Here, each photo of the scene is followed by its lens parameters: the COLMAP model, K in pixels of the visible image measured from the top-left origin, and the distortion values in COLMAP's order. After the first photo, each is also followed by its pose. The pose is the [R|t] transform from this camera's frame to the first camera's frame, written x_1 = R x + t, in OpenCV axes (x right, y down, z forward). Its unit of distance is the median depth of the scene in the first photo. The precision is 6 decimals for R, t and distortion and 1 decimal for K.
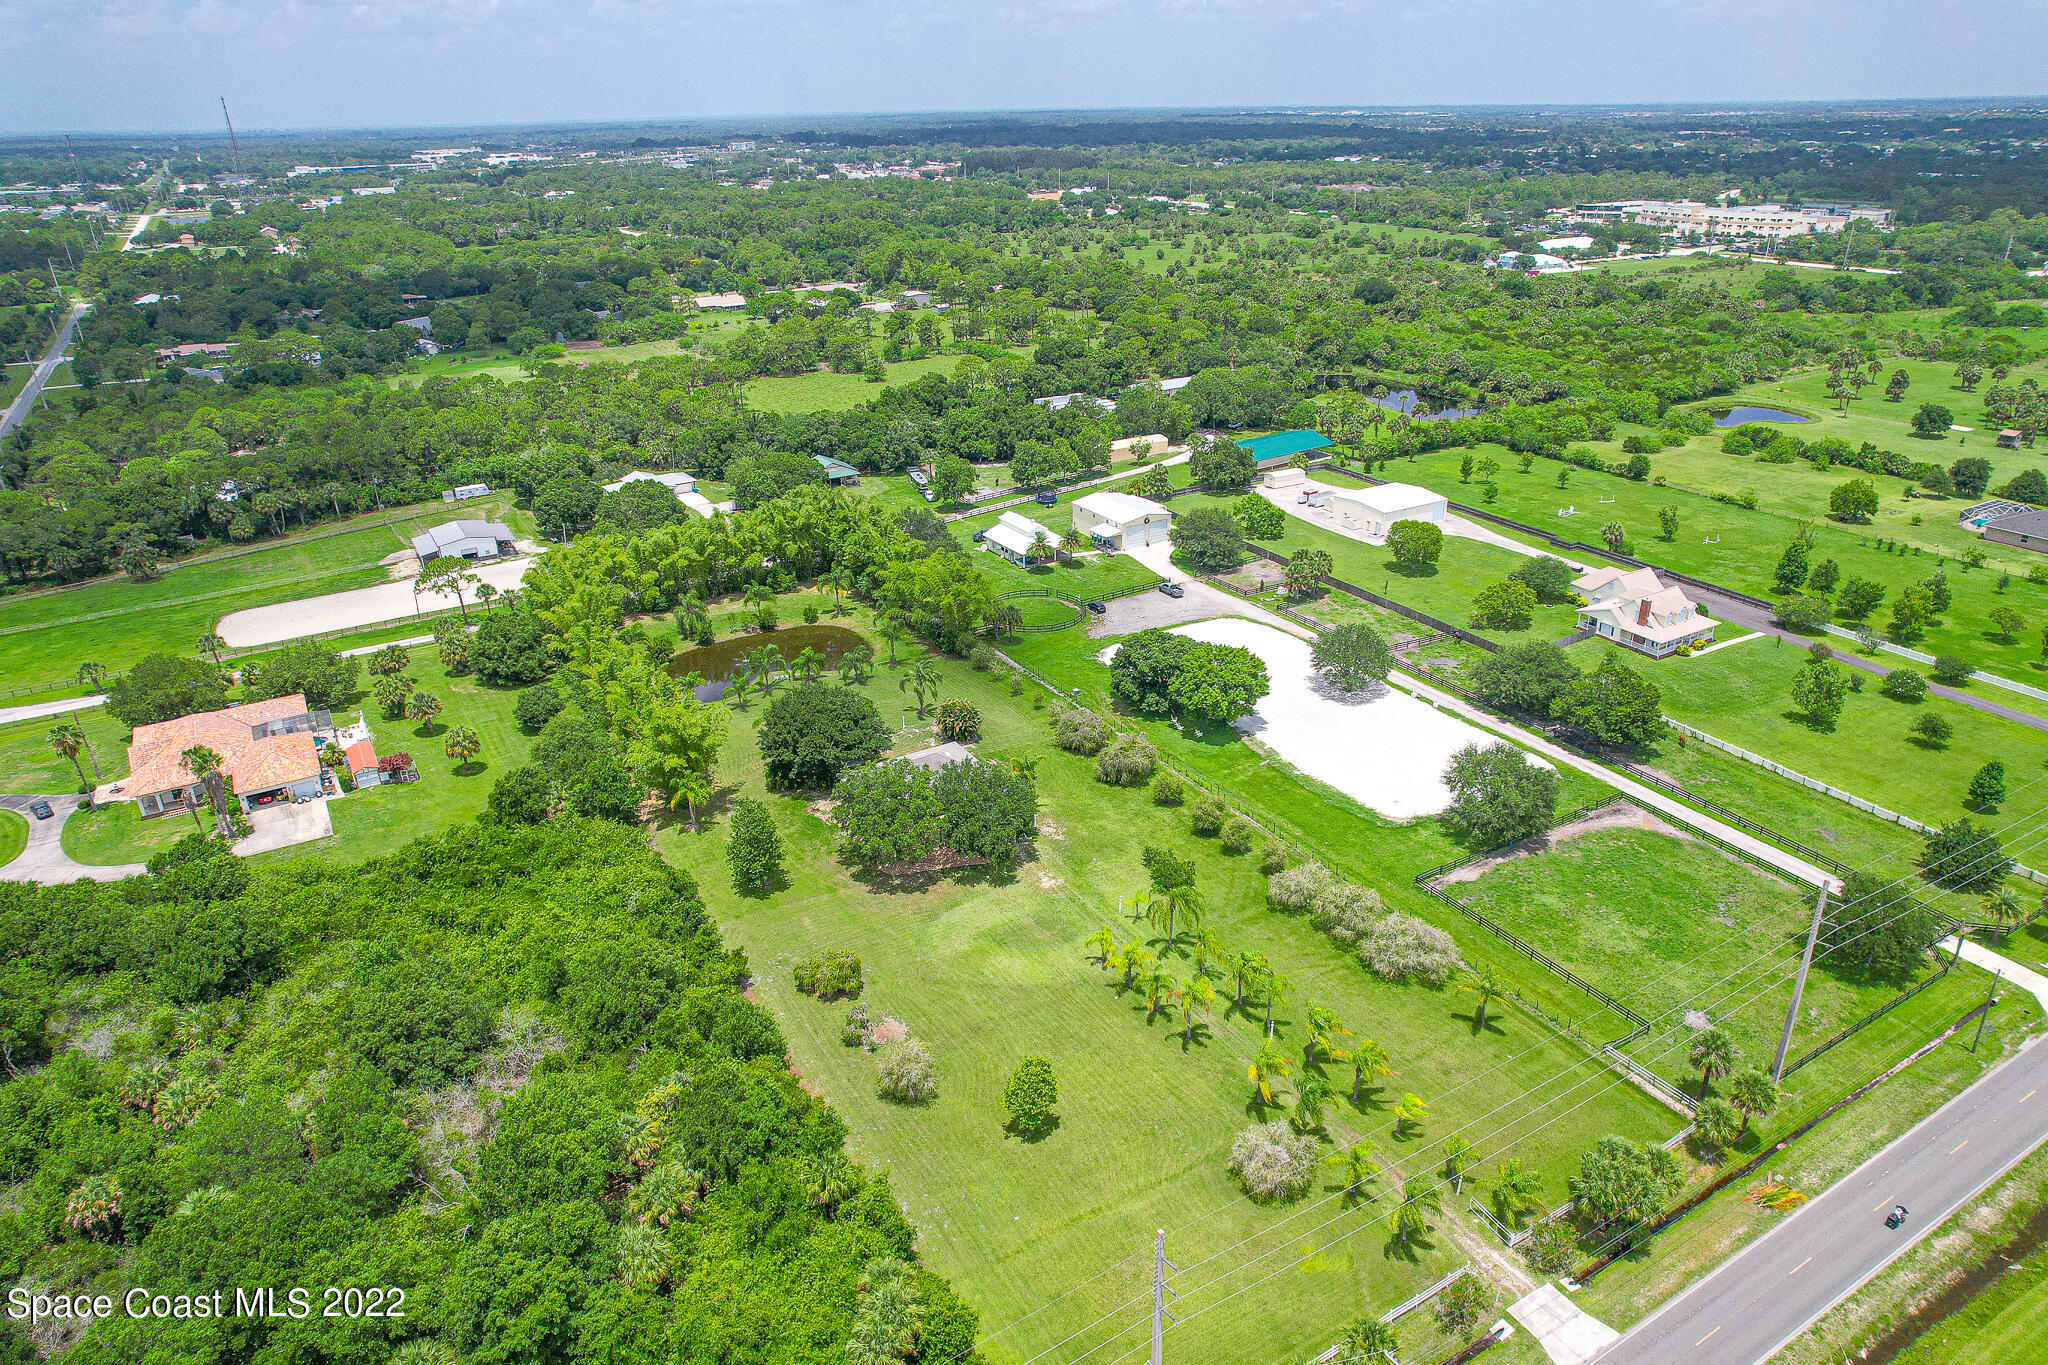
lens RADIAL K [[1327.0, 0, 1024.0], [0, 1327.0, 682.5], [0, 0, 1]] dist [-0.085726, 0.087749]
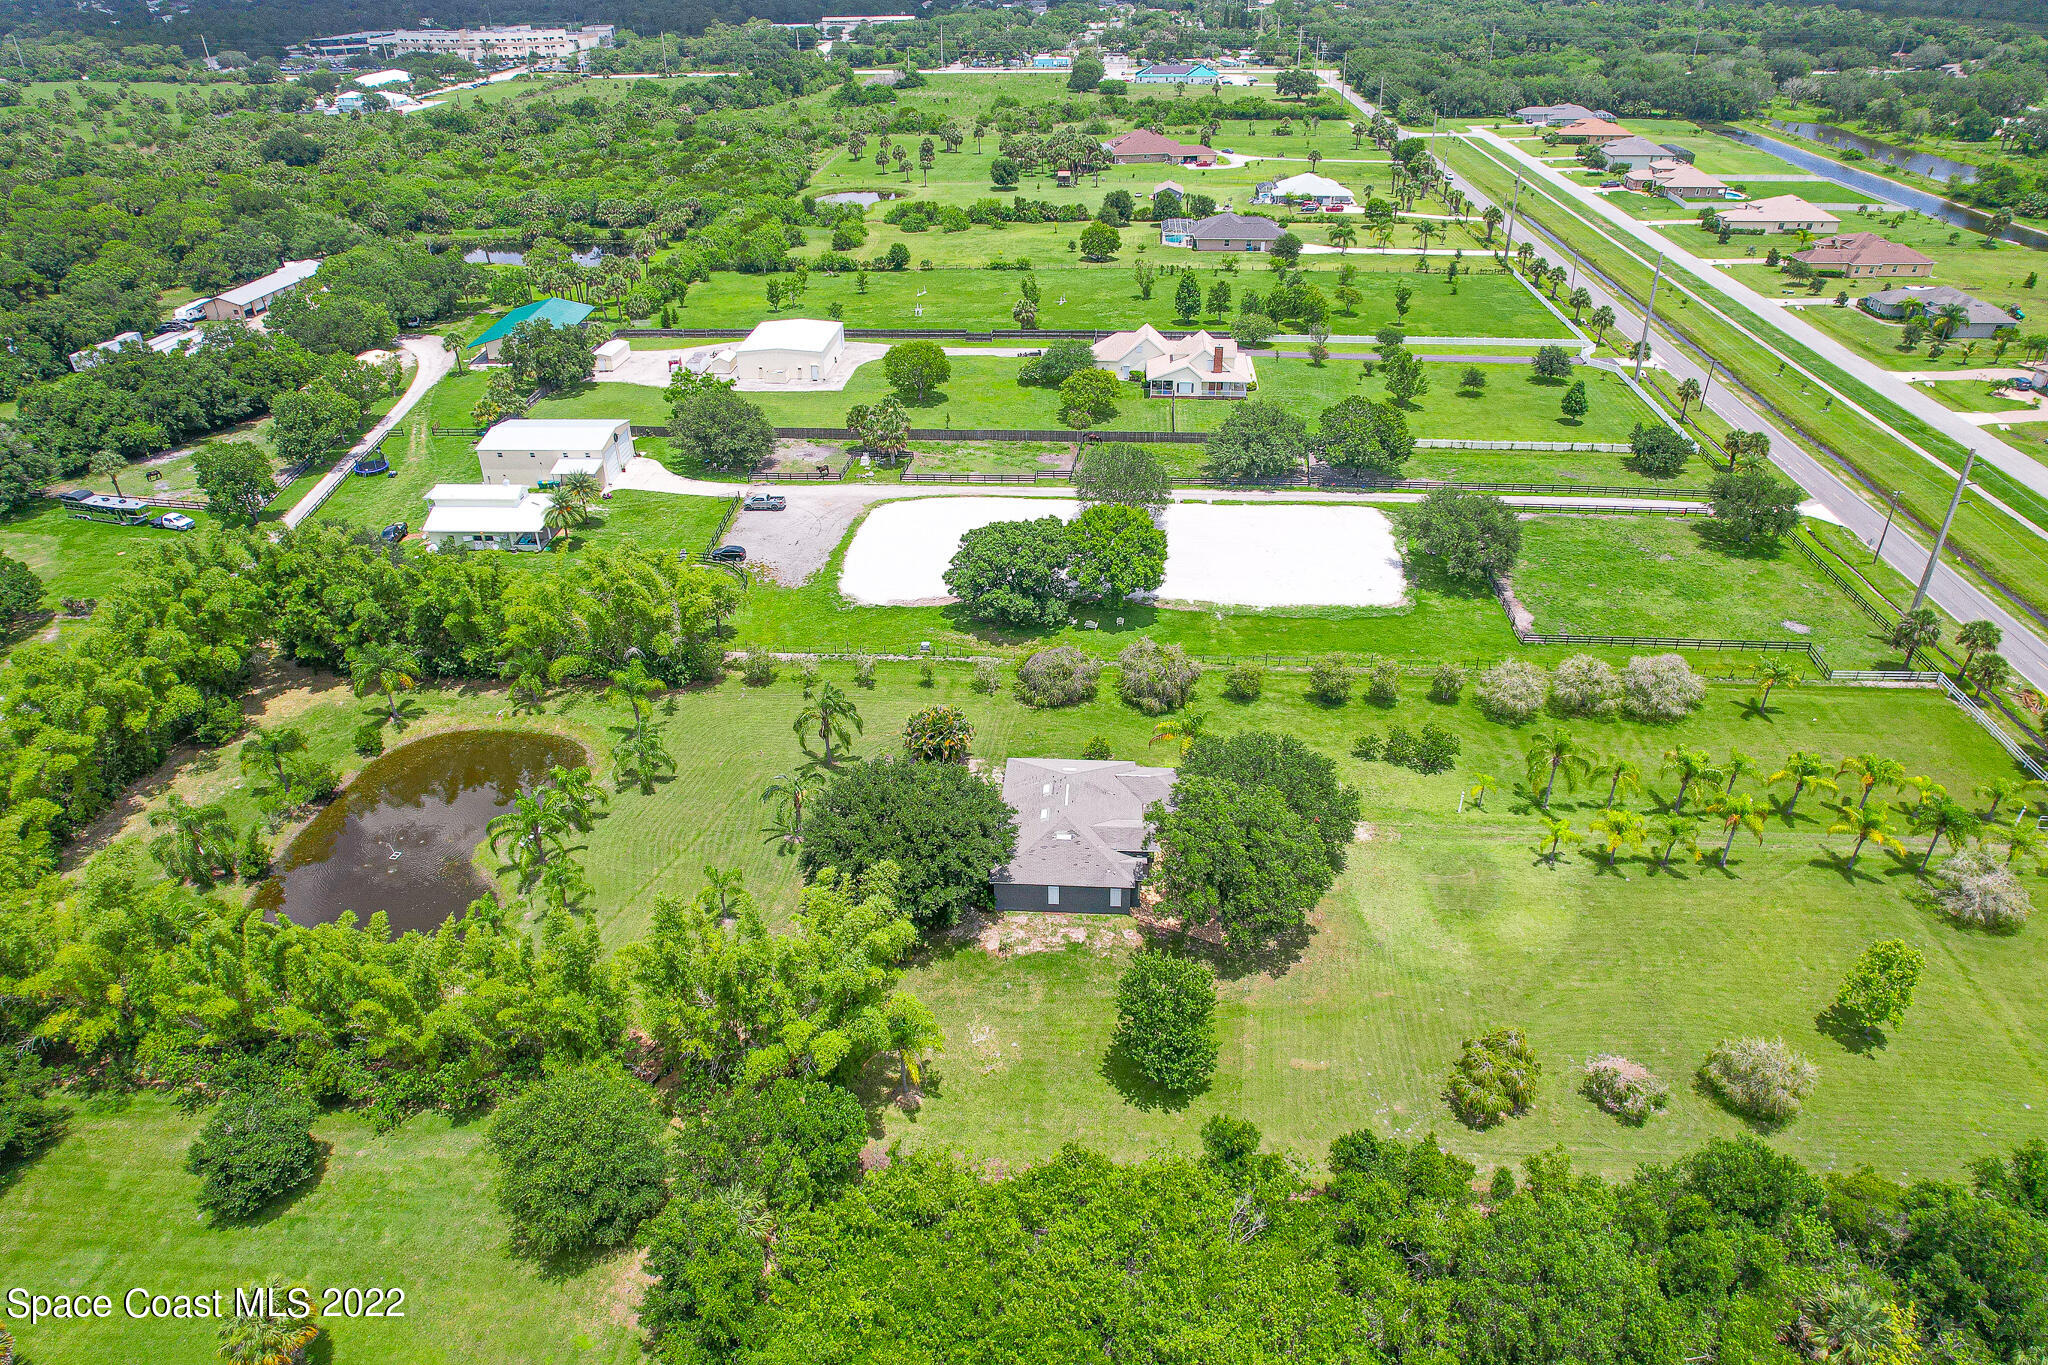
lens RADIAL K [[1327.0, 0, 1024.0], [0, 1327.0, 682.5], [0, 0, 1]] dist [-0.085726, 0.087749]
pose [[0.559815, -0.407153, 0.721687, -0.393237], [0.337165, 0.907520, 0.250454, -0.118009], [-0.756919, 0.103119, 0.645321, 0.431882]]
